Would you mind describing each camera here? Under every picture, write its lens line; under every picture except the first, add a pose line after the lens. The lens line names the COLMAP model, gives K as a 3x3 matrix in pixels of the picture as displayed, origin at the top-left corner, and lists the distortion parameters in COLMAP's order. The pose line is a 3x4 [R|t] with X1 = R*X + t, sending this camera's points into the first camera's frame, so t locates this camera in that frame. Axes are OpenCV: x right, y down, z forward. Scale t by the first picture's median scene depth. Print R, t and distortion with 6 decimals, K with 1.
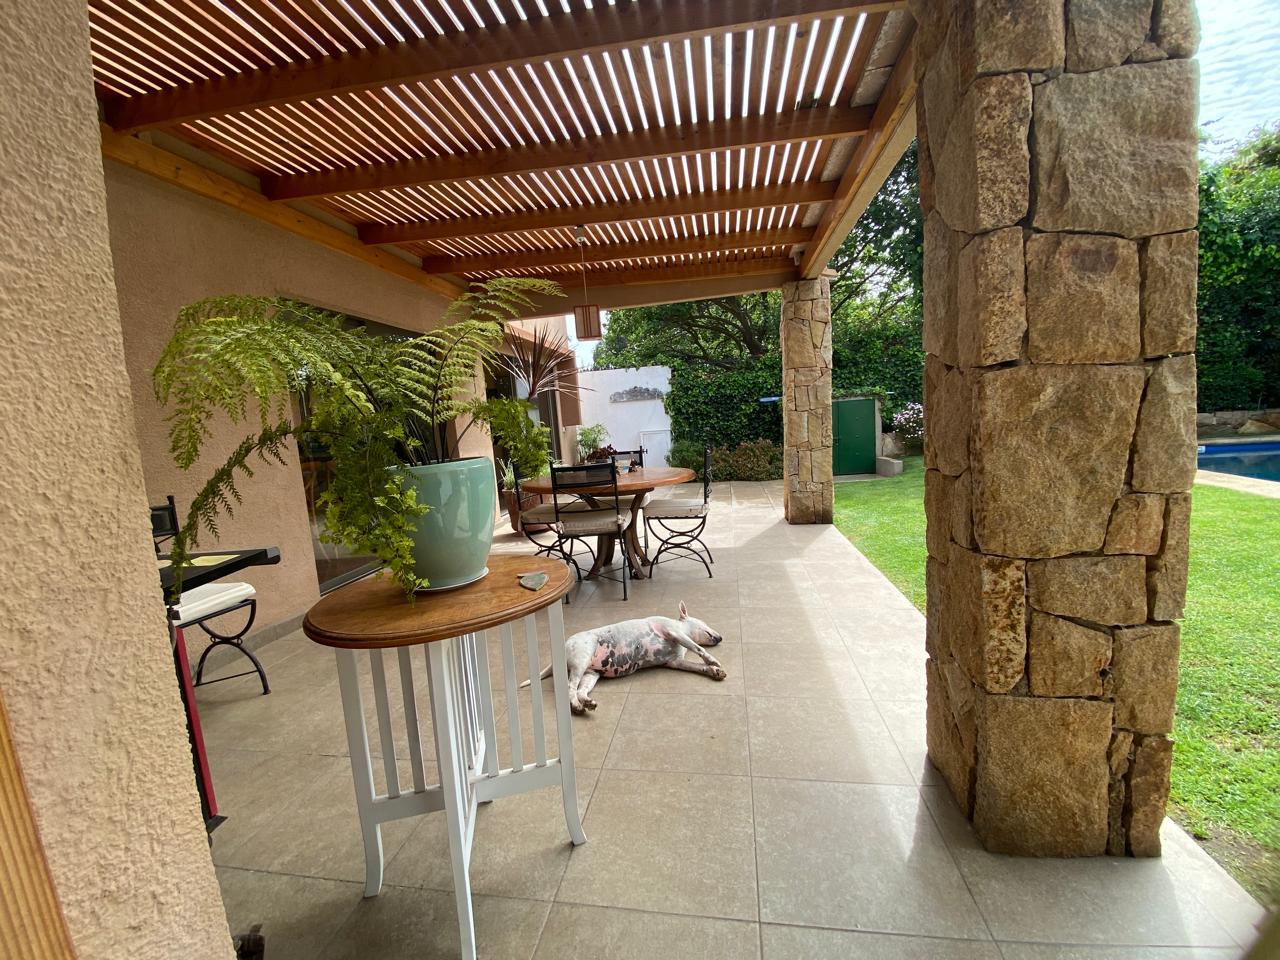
lens RADIAL K [[518.0, 0, 637.6], [0, 518.0, 480.4], [0, 0, 1]] dist [0.020013, -0.019476]
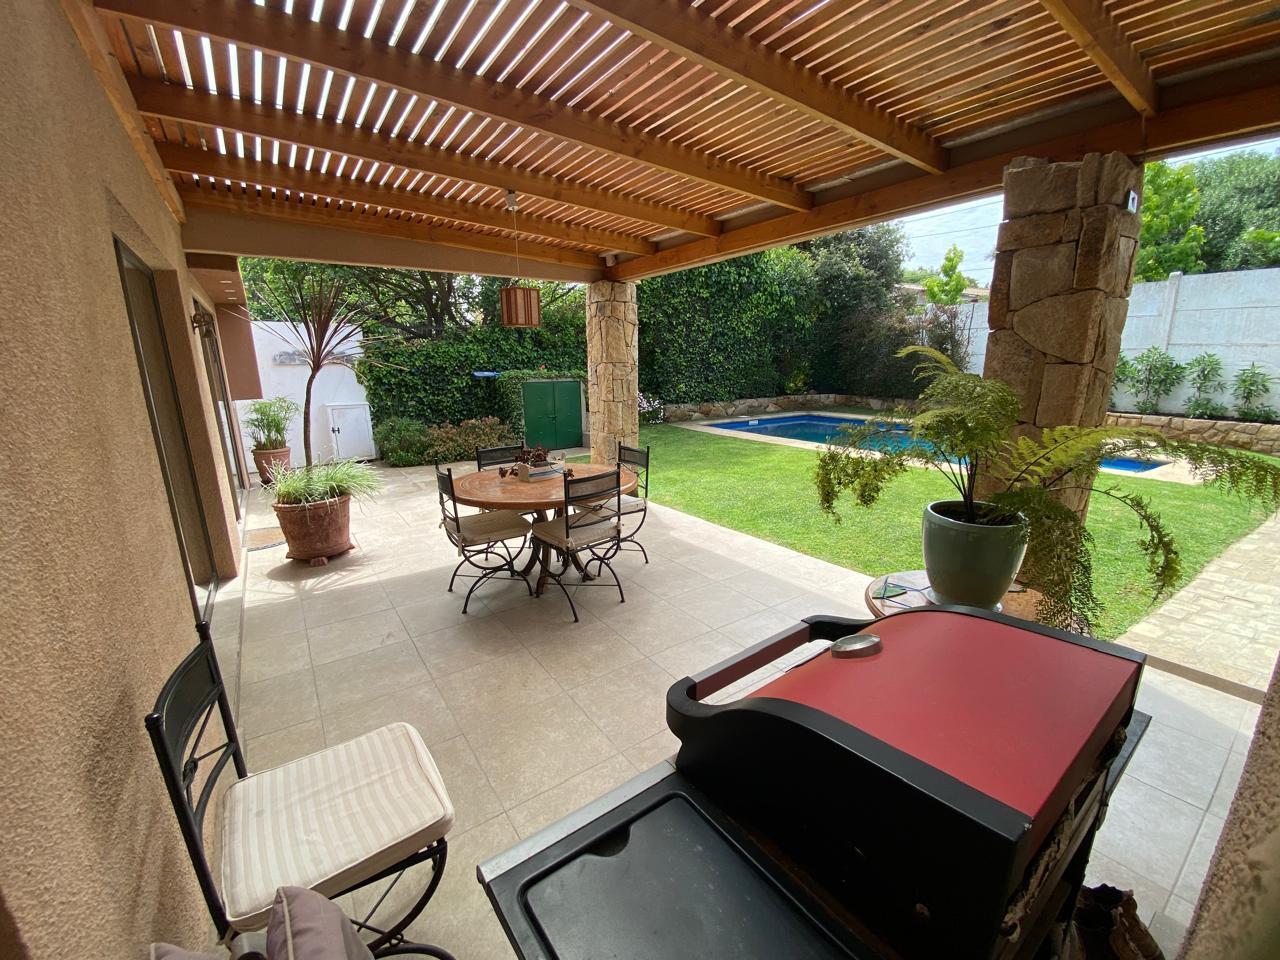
lens RADIAL K [[518.0, 0, 637.6], [0, 518.0, 480.4], [0, 0, 1]] dist [0.020013, -0.019476]
pose [[0.724734, -0.087564, 0.683442, -0.255386], [0.037144, 0.995415, 0.088147, -0.036420], [-0.688026, -0.038497, 0.724664, 0.089814]]
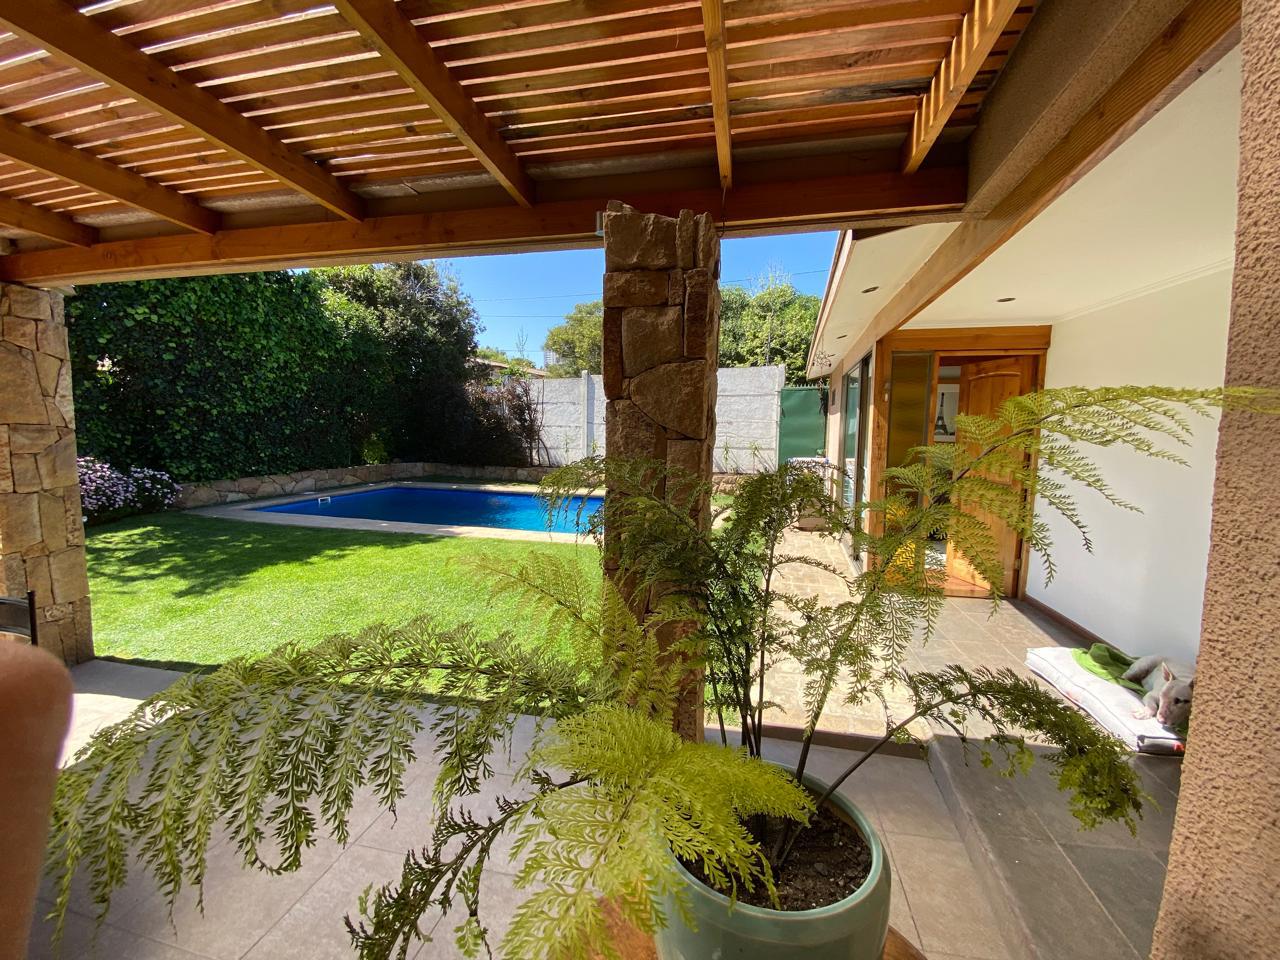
lens RADIAL K [[518.0, 0, 637.6], [0, 518.0, 480.4], [0, 0, 1]] dist [0.020013, -0.019476]
pose [[0.060542, -0.025588, 0.997838, -0.142938], [0.099867, 0.994811, 0.019451, -0.052966], [-0.993157, 0.098473, 0.062784, 0.144156]]
